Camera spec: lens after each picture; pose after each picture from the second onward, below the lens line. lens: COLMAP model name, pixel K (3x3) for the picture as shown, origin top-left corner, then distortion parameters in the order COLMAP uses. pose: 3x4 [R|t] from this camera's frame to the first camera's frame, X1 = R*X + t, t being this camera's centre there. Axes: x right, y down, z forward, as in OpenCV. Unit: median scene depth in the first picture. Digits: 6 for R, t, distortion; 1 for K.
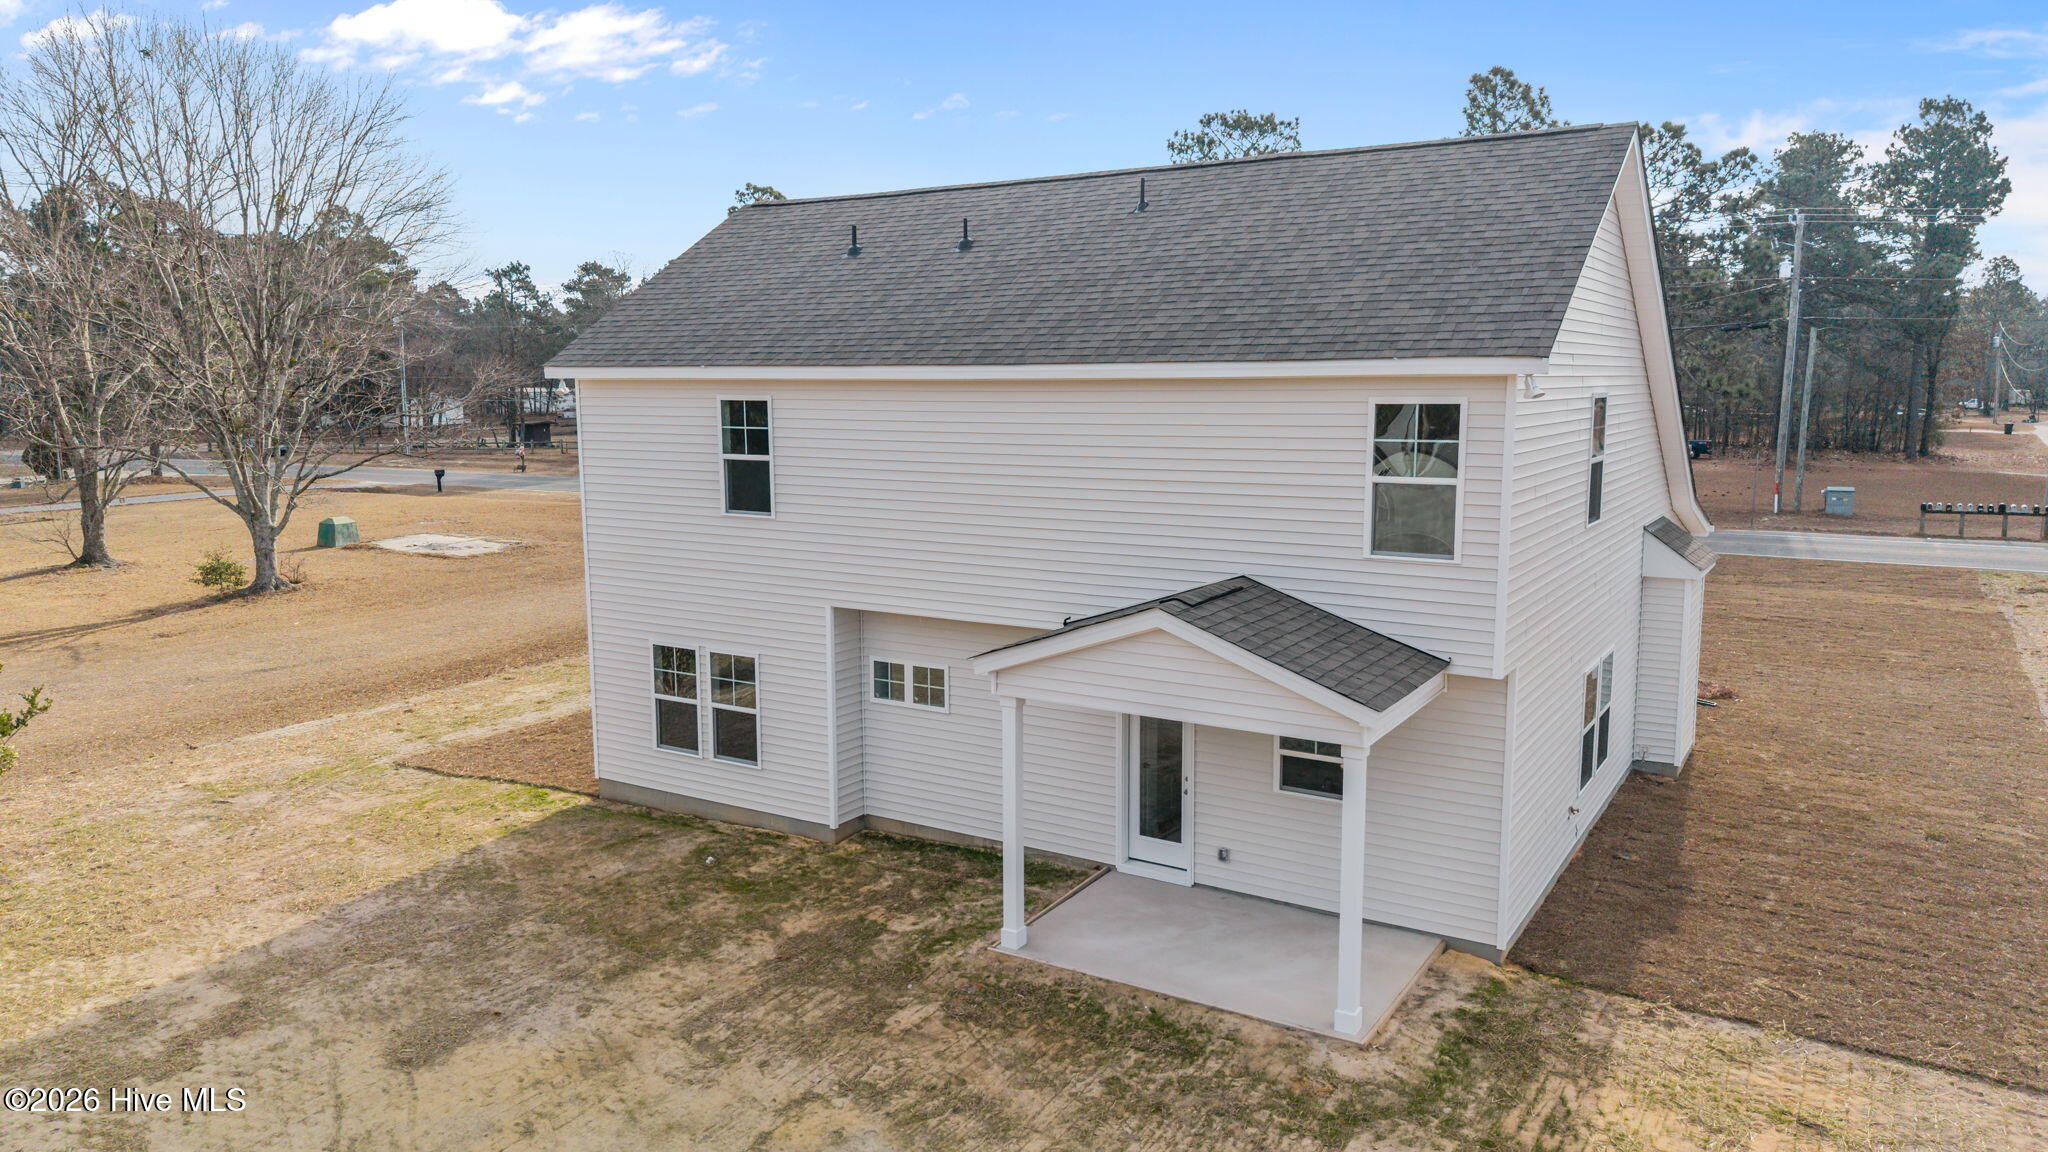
lens RADIAL K [[1378.5, 0, 1033.3], [0, 1378.5, 584.4], [0, 0, 1]] dist [-0.004714, -0.015046]
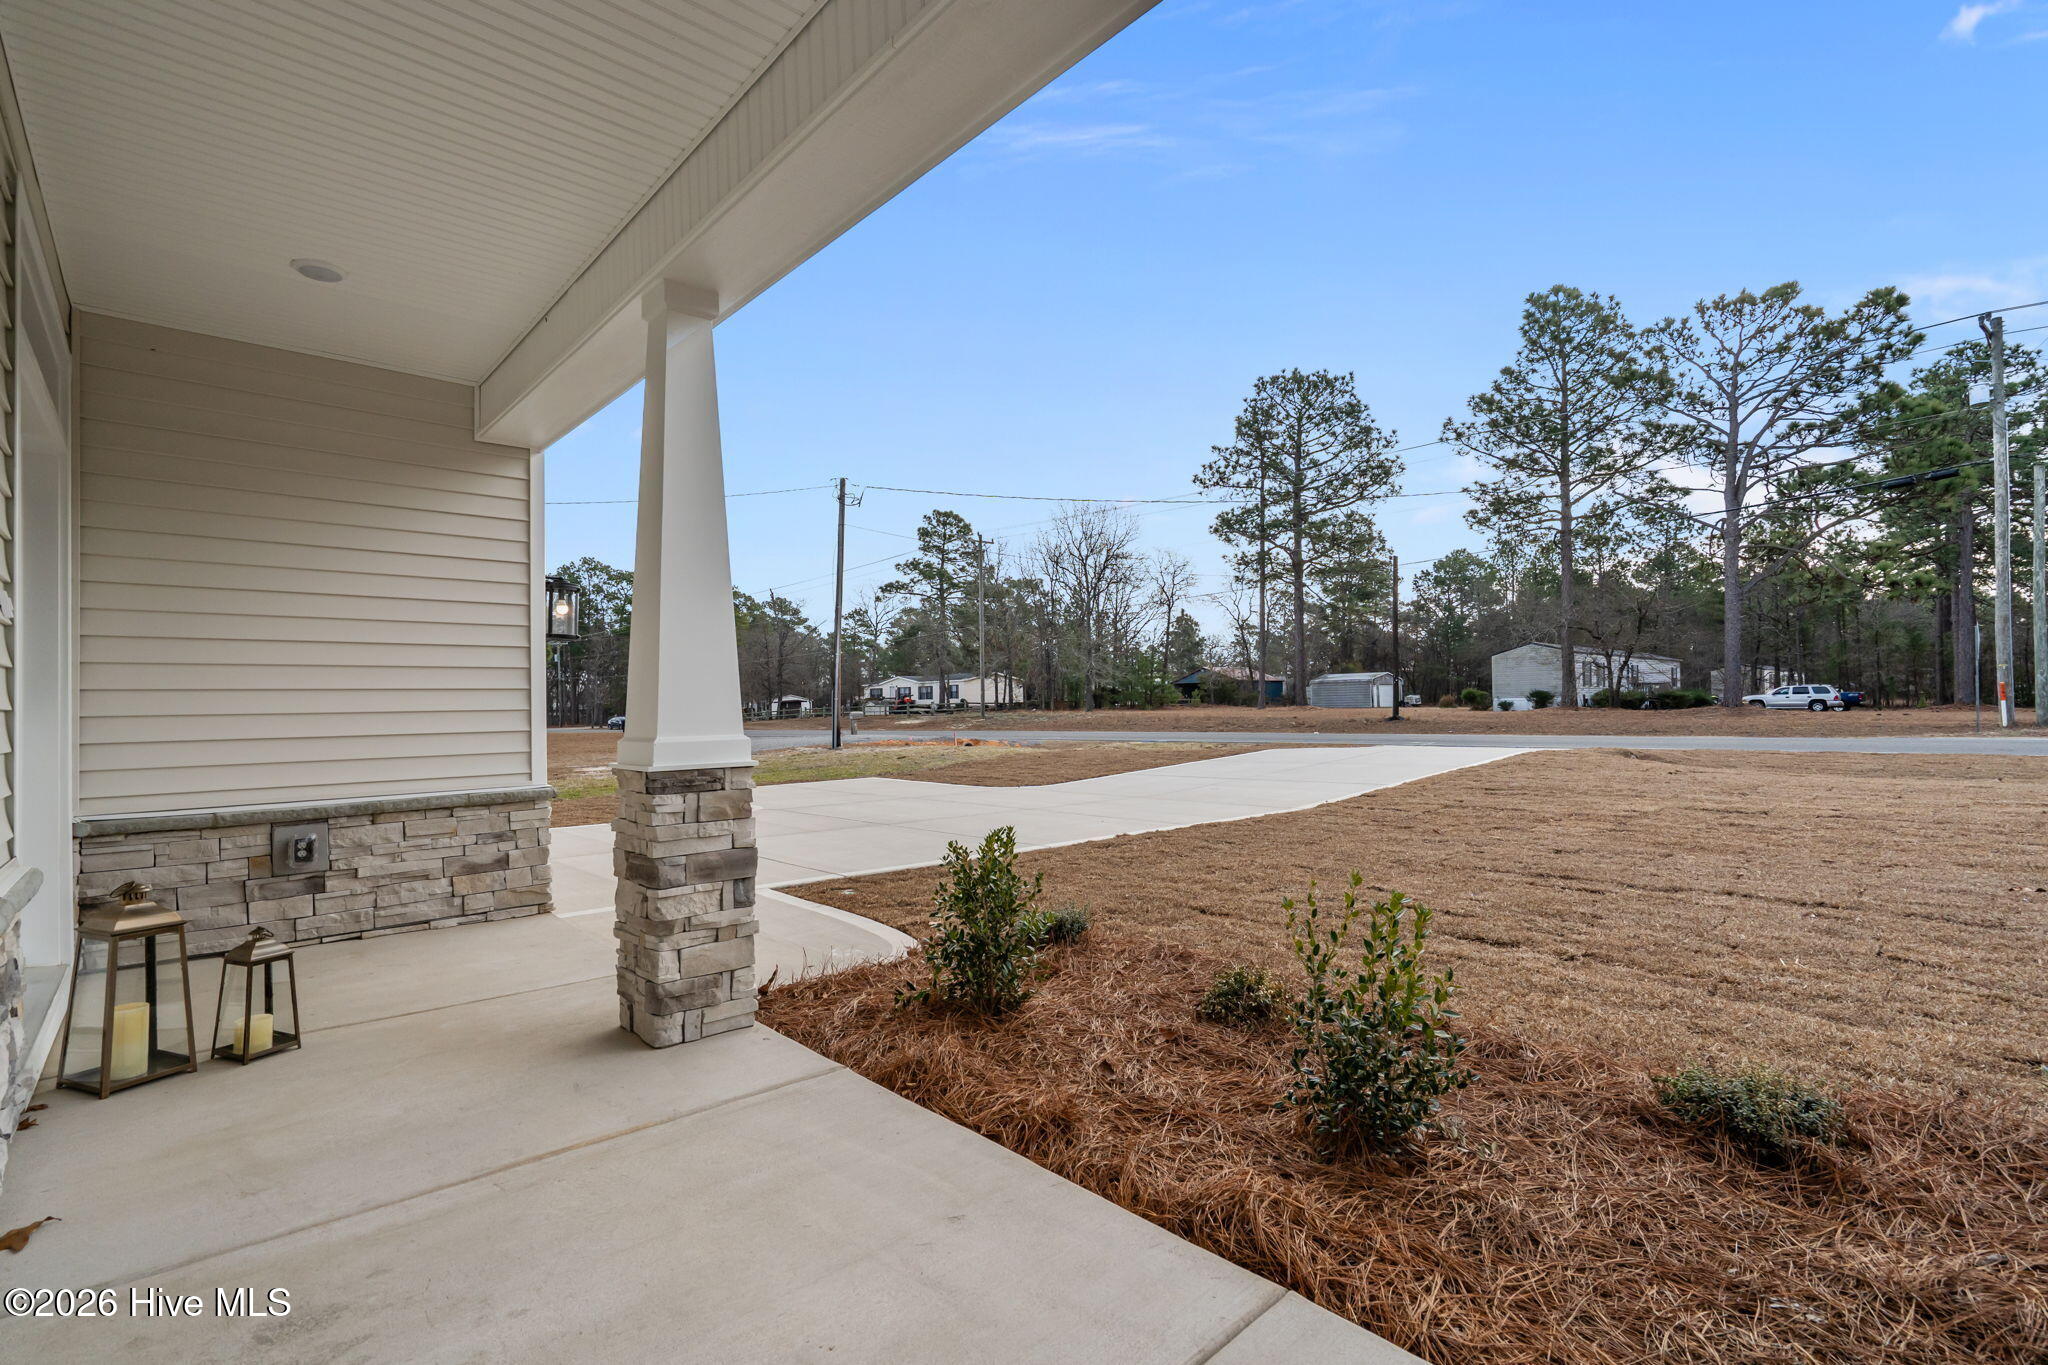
lens RADIAL K [[939.0, 0, 1025.8], [0, 939.0, 692.3], [0, 0, 1]] dist [-0.004454, 0.000886]
pose [[0.966365, -0.020864, -0.256326, 0.284399], [-0.019392, 0.987954, -0.153526, 0.020804], [0.256442, 0.153333, 0.954320, 0.659756]]
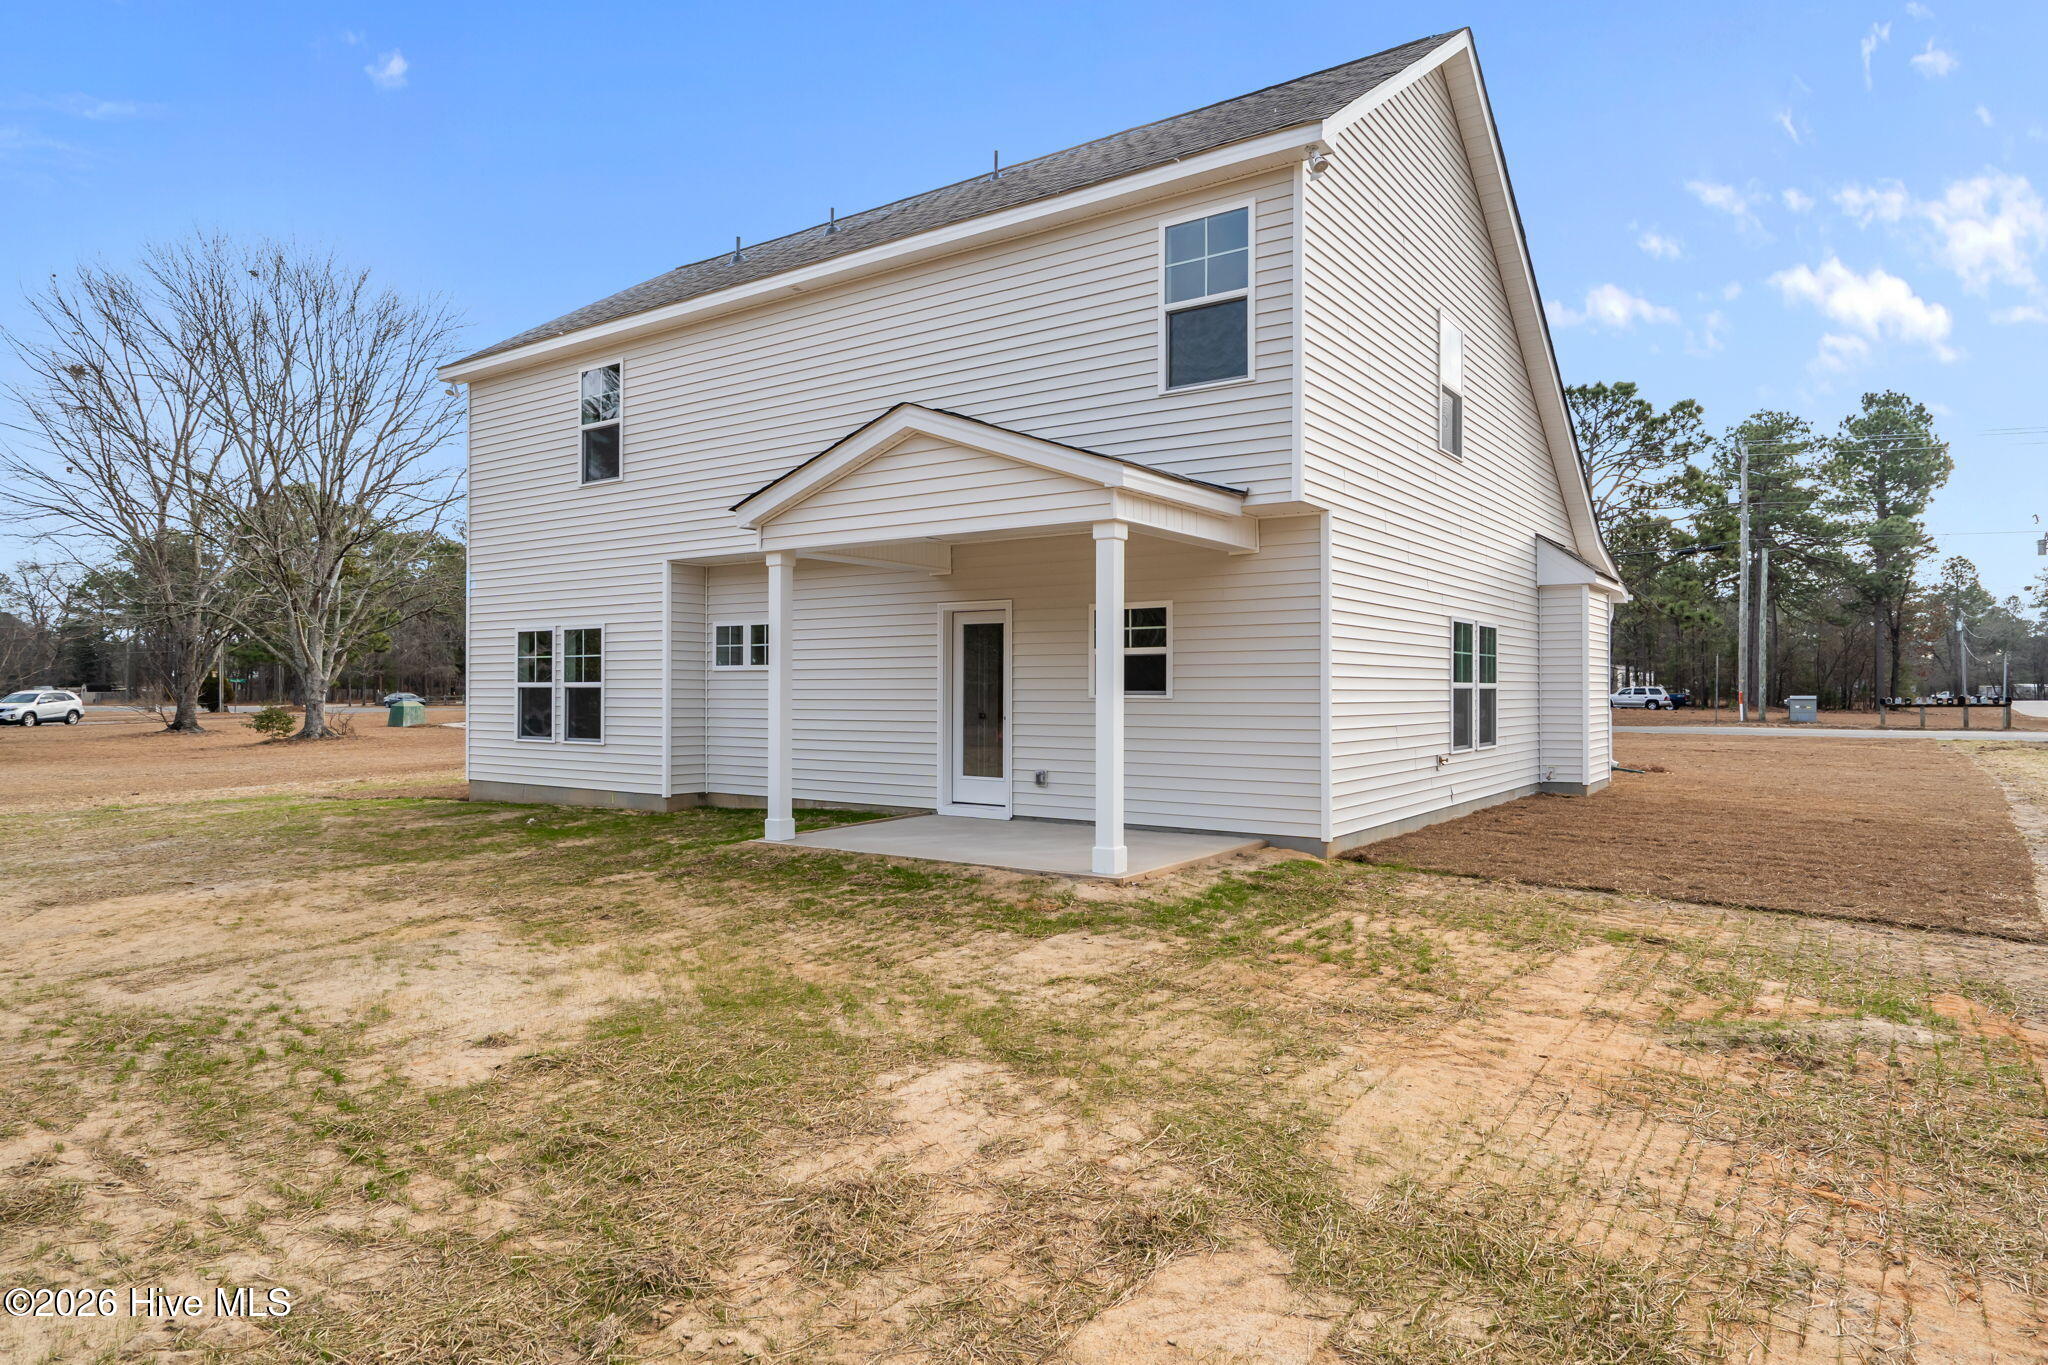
lens RADIAL K [[1211.1, 0, 1013.0], [0, 1211.1, 680.4], [0, 0, 1]] dist [-0.020418, 0.002373]
pose [[0.997854, 0.002054, -0.065443, 0.066193], [-0.011803, 0.988776, -0.148940, 0.096468], [0.064403, 0.149393, 0.986678, 0.077513]]
